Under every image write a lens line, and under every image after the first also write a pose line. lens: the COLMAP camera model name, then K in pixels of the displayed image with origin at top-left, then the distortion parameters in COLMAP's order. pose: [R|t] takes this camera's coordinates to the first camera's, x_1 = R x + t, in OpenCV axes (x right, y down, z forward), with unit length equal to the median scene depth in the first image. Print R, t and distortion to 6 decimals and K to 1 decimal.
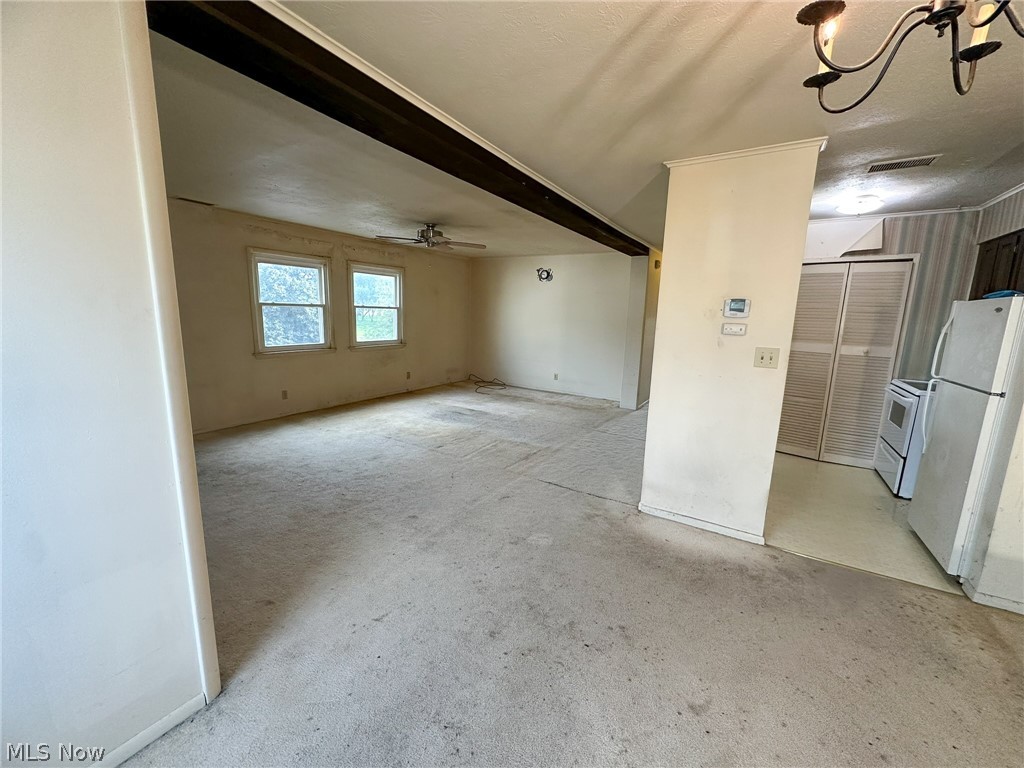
lens RADIAL K [[408.3, 0, 511.1], [0, 408.3, 382.5], [0, 0, 1]] dist [-0.005569, 0.000978]
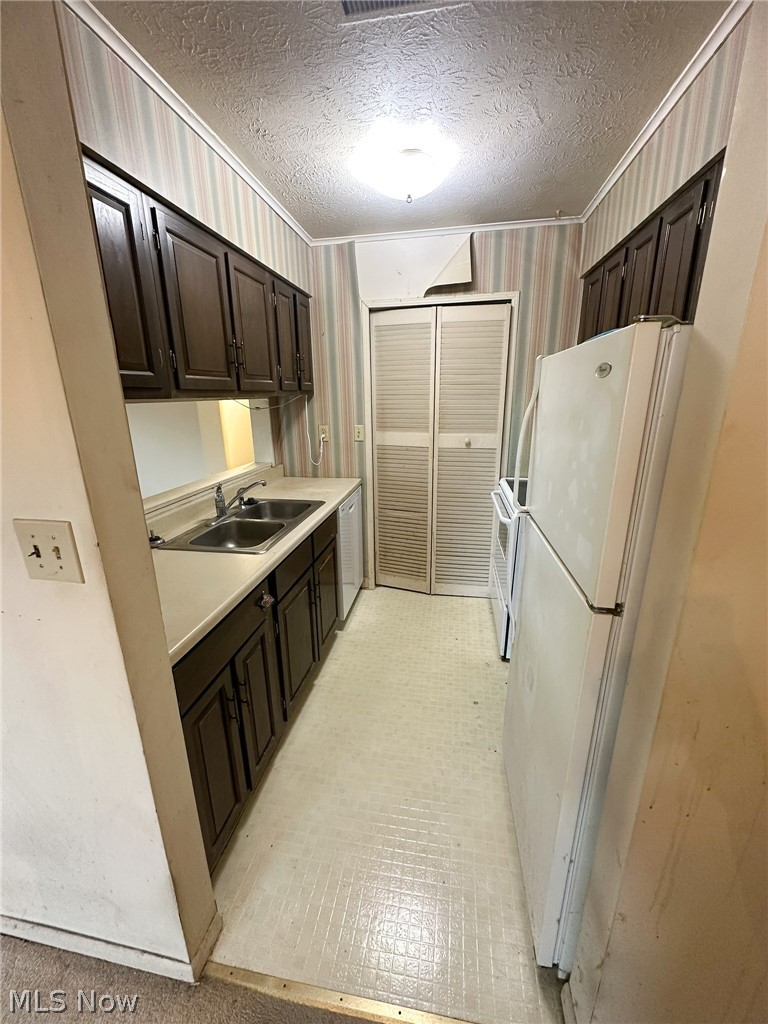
lens RADIAL K [[408.3, 0, 385.0], [0, 408.3, 511.2], [0, 0, 1]] dist [-0.005569, 0.000978]
pose [[0.924618, -0.142210, 0.353351, 0.421353], [0.099852, 0.985742, 0.135436, -0.059227], [-0.367573, -0.089944, 0.925635, 0.348900]]
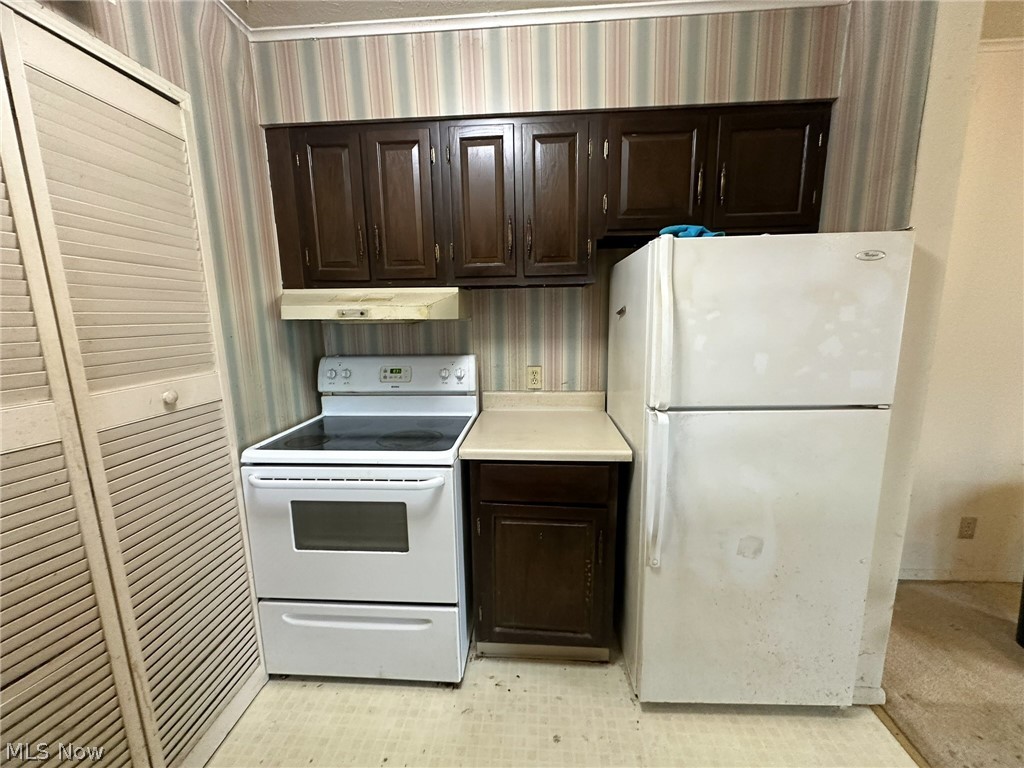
lens RADIAL K [[408.3, 0, 508.2], [0, 408.3, 382.3], [0, 0, 1]] dist [-0.005569, 0.000978]
pose [[-0.467409, -0.168075, 0.867917, 0.445601], [0.153334, 0.951467, 0.266832, -0.112015], [-0.870642, 0.257801, -0.418952, 0.799112]]
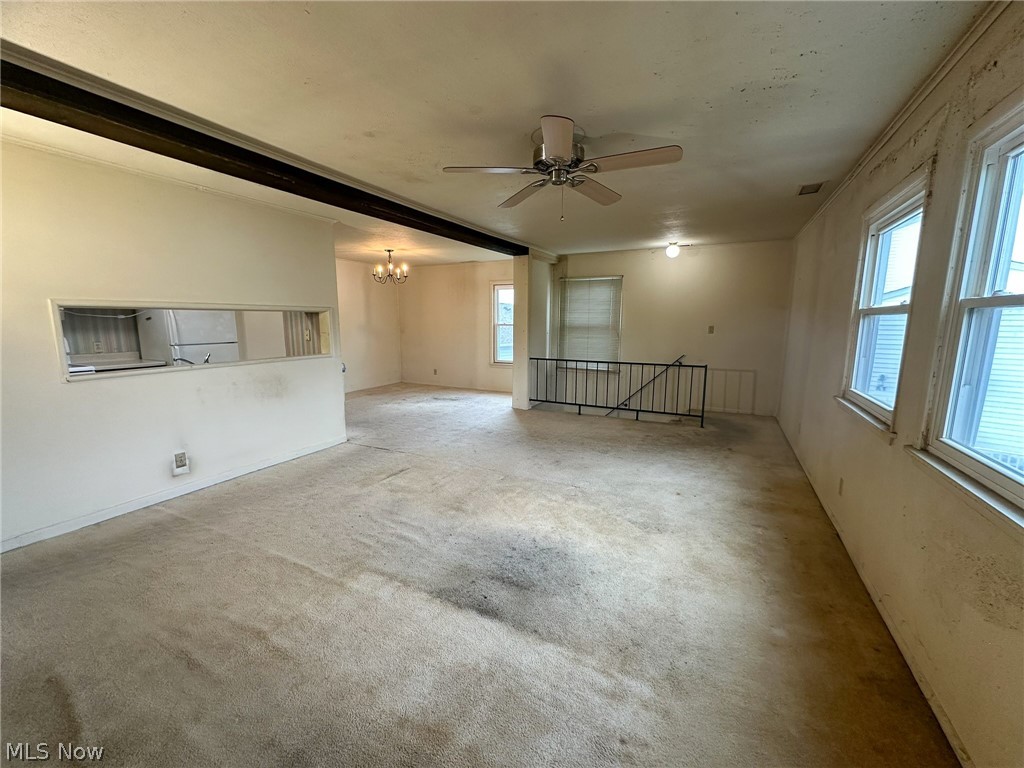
lens RADIAL K [[408.3, 0, 512.1], [0, 408.3, 382.6], [0, 0, 1]] dist [-0.005569, 0.000978]
pose [[-0.995820, -0.020970, -0.088902, -0.111282], [-0.047959, 0.948376, 0.313502, -0.274072], [0.077739, 0.316455, -0.945417, 1.645540]]
